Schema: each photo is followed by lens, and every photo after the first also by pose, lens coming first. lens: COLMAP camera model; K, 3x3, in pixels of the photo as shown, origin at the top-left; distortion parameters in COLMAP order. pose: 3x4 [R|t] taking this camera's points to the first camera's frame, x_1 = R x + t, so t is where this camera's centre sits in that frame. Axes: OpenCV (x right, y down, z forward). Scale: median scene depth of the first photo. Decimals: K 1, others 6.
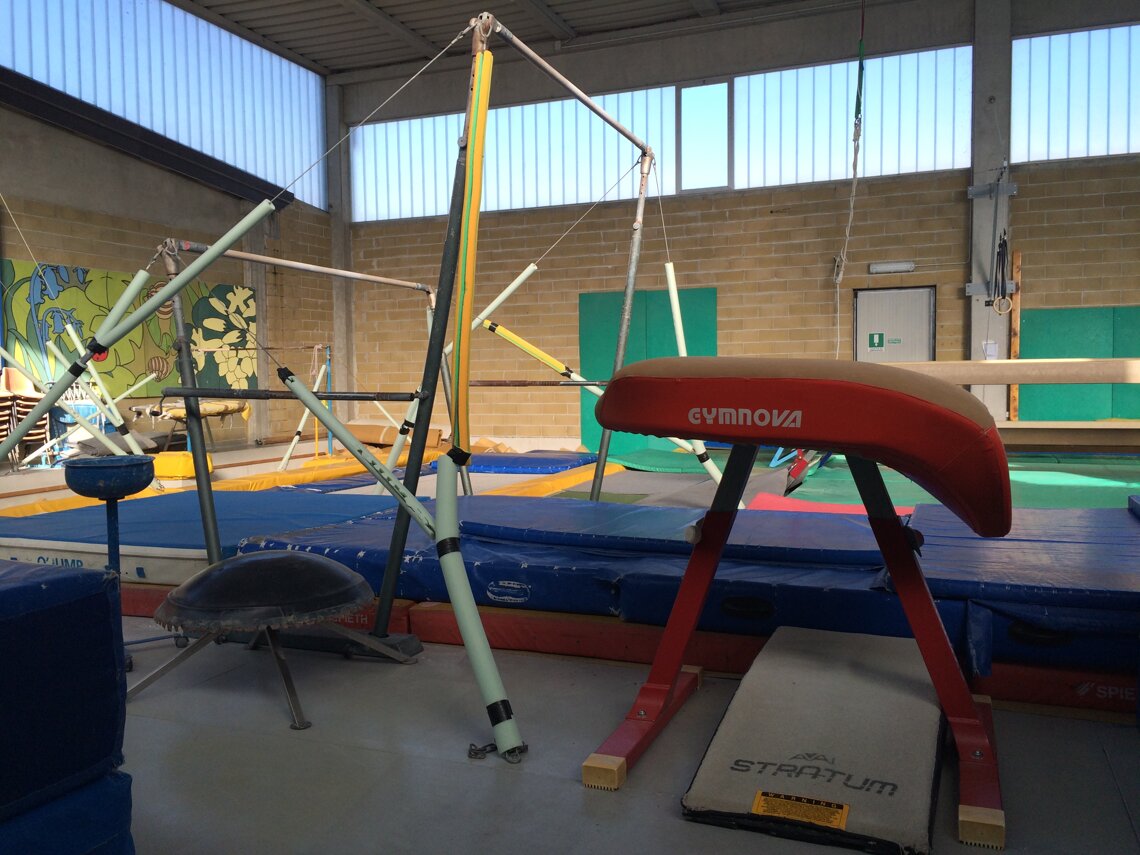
lens RADIAL K [[967.9, 0, 560.4], [0, 967.9, 425.7], [0, 0, 1]] dist [0.087093, -0.114056]
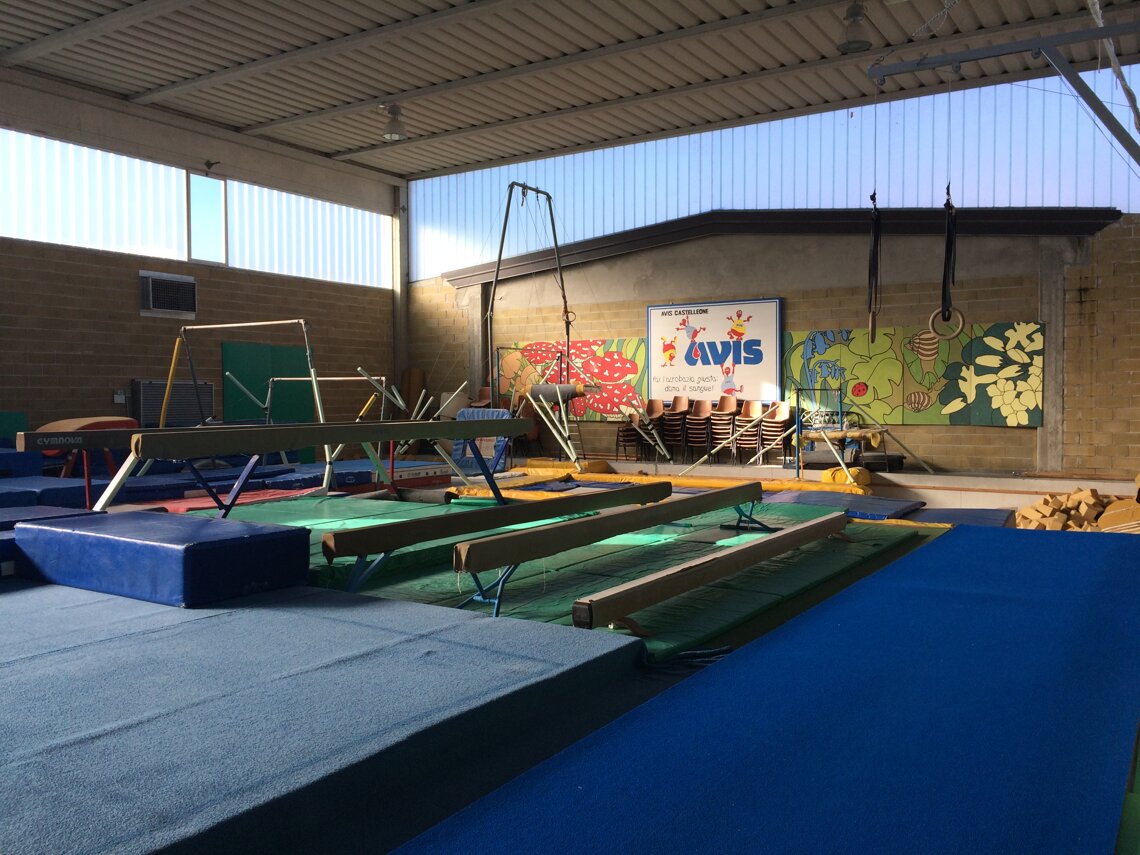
lens RADIAL K [[967.9, 0, 560.4], [0, 967.9, 425.7], [0, 0, 1]] dist [0.087093, -0.114056]
pose [[-0.187946, 0.054599, -0.980661, 0.805757], [-0.040229, 0.997188, 0.063229, -0.080921], [0.981355, 0.051335, -0.185221, 0.731701]]
